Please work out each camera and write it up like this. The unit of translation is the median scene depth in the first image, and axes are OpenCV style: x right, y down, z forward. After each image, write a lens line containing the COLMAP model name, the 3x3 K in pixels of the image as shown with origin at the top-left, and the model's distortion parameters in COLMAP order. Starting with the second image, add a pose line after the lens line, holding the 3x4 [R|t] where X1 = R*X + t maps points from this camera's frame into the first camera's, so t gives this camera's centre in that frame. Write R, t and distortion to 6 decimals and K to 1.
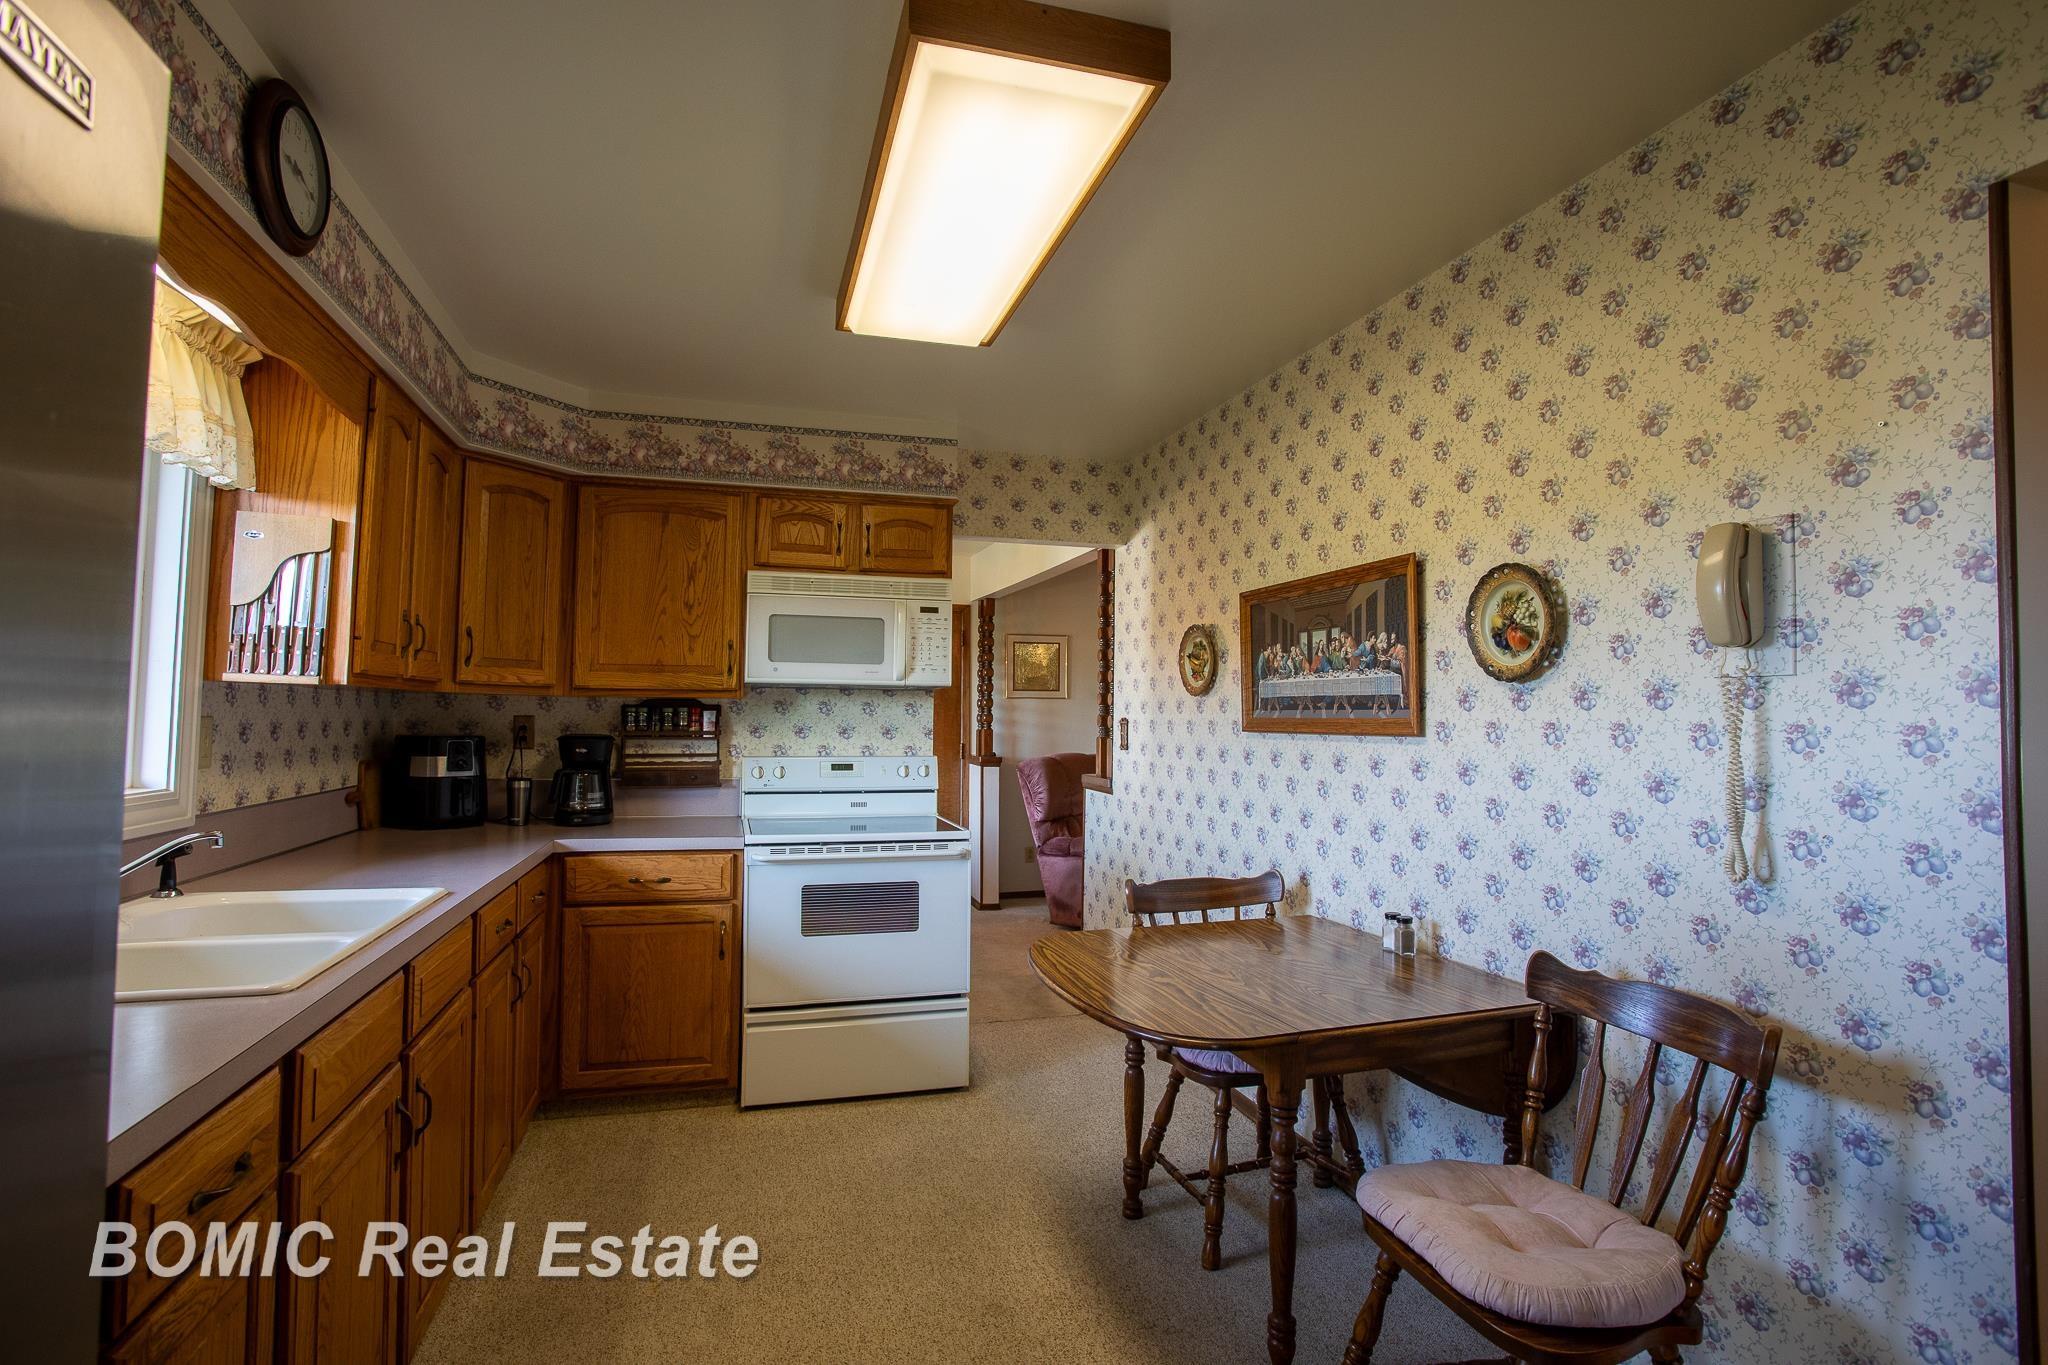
lens RADIAL K [[1001.7, 0, 1031.0], [0, 1001.7, 675.0], [0, 0, 1]] dist [-0.067086, 0.027524]
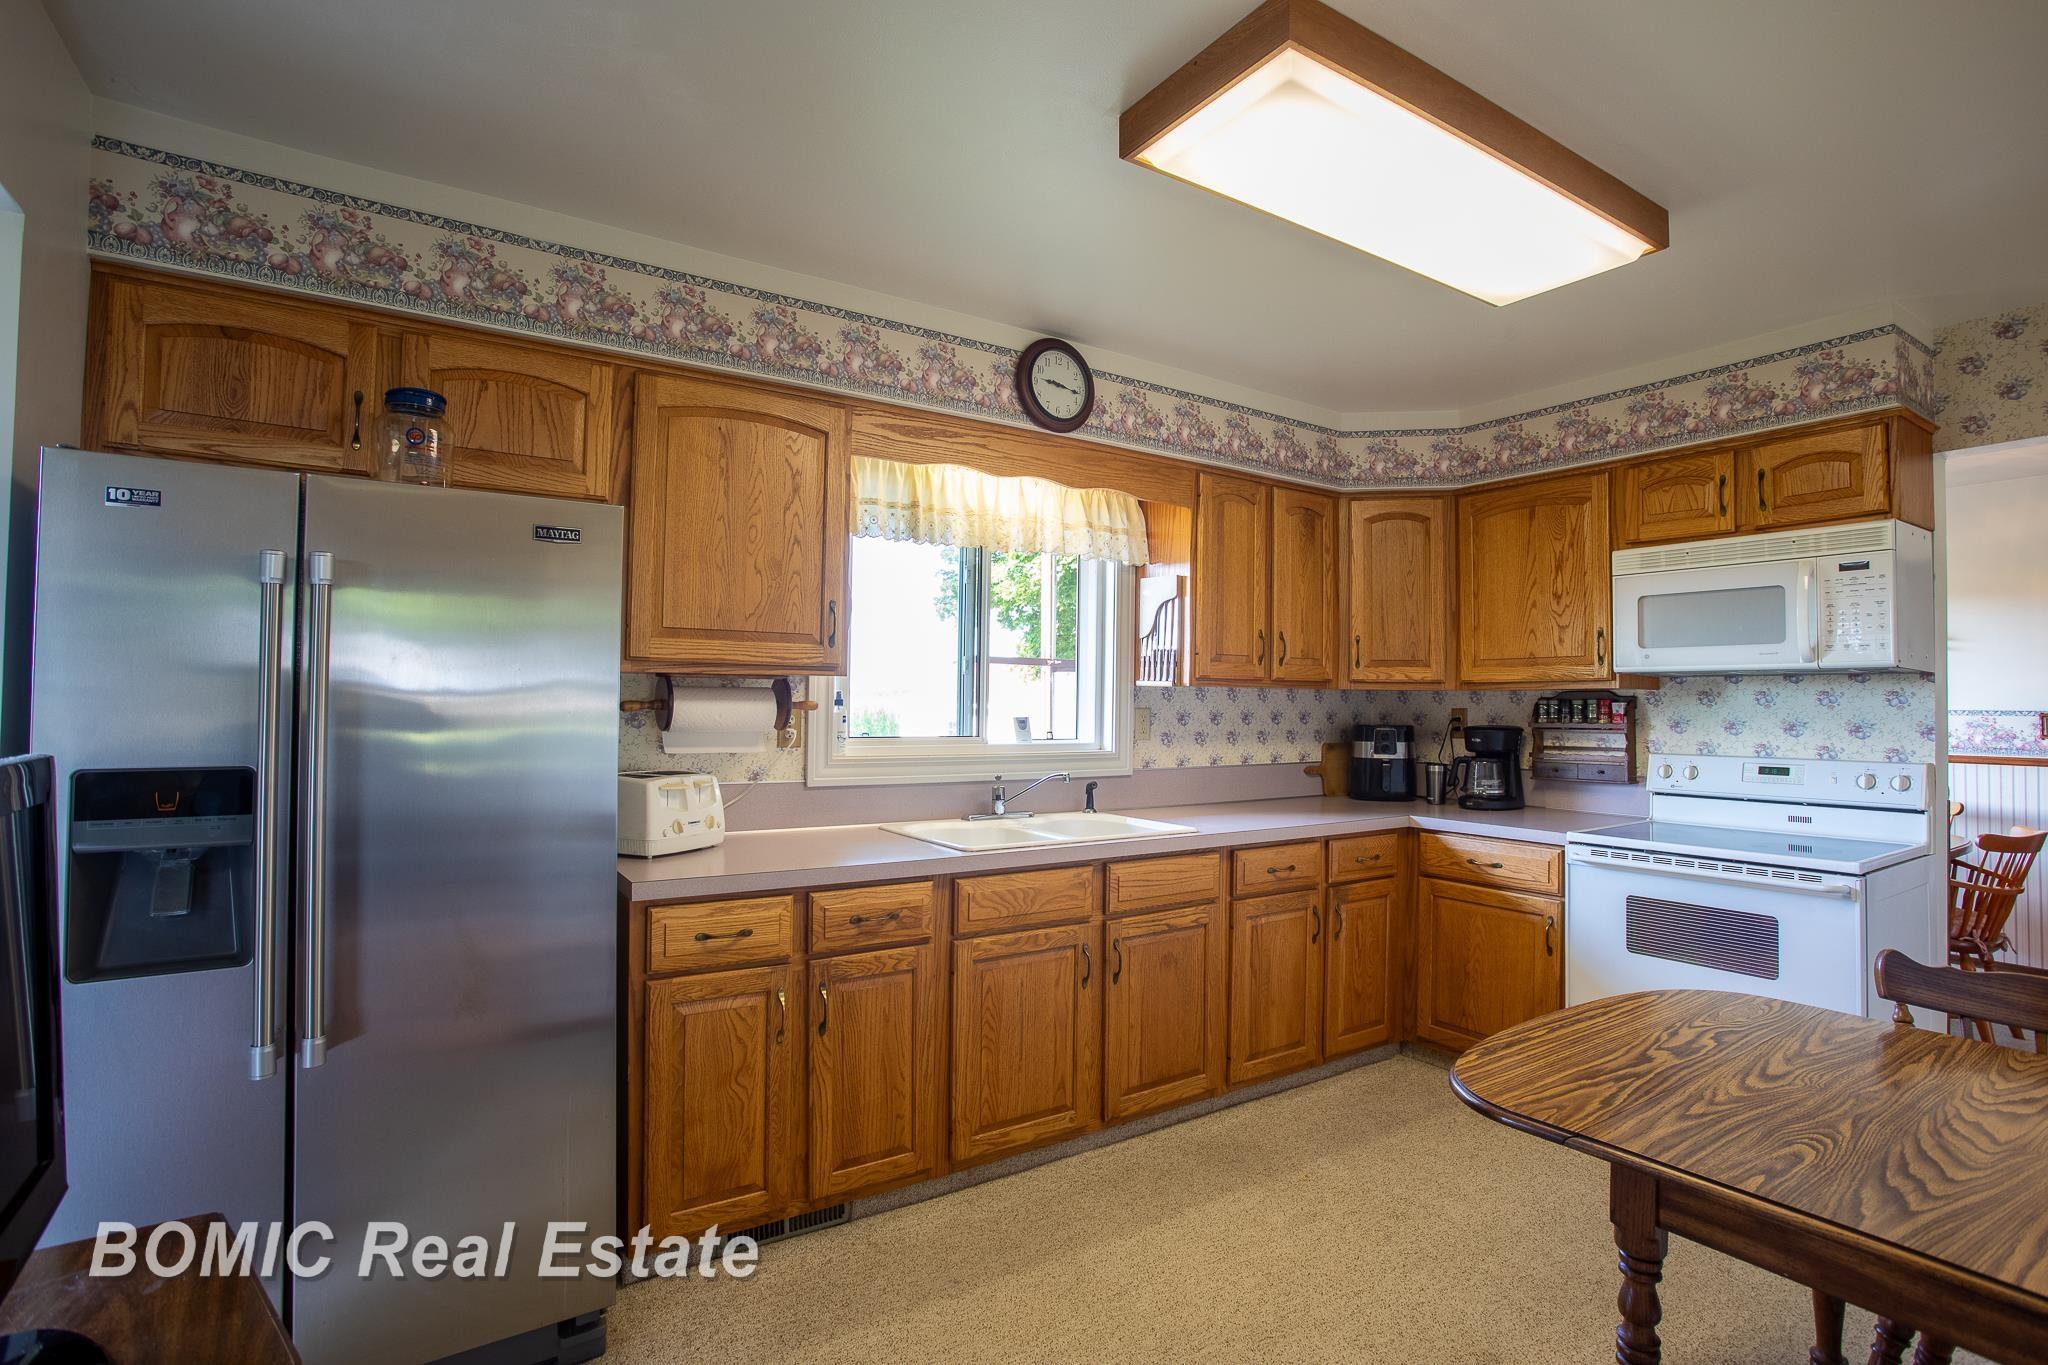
lens RADIAL K [[1001.7, 0, 1031.0], [0, 1001.7, 675.0], [0, 0, 1]] dist [-0.067086, 0.027524]
pose [[0.293955, -0.032579, -0.955264, 0.446882], [0.033278, 0.999162, -0.023836, 0.014633], [0.955240, -0.024782, 0.294792, 0.217149]]
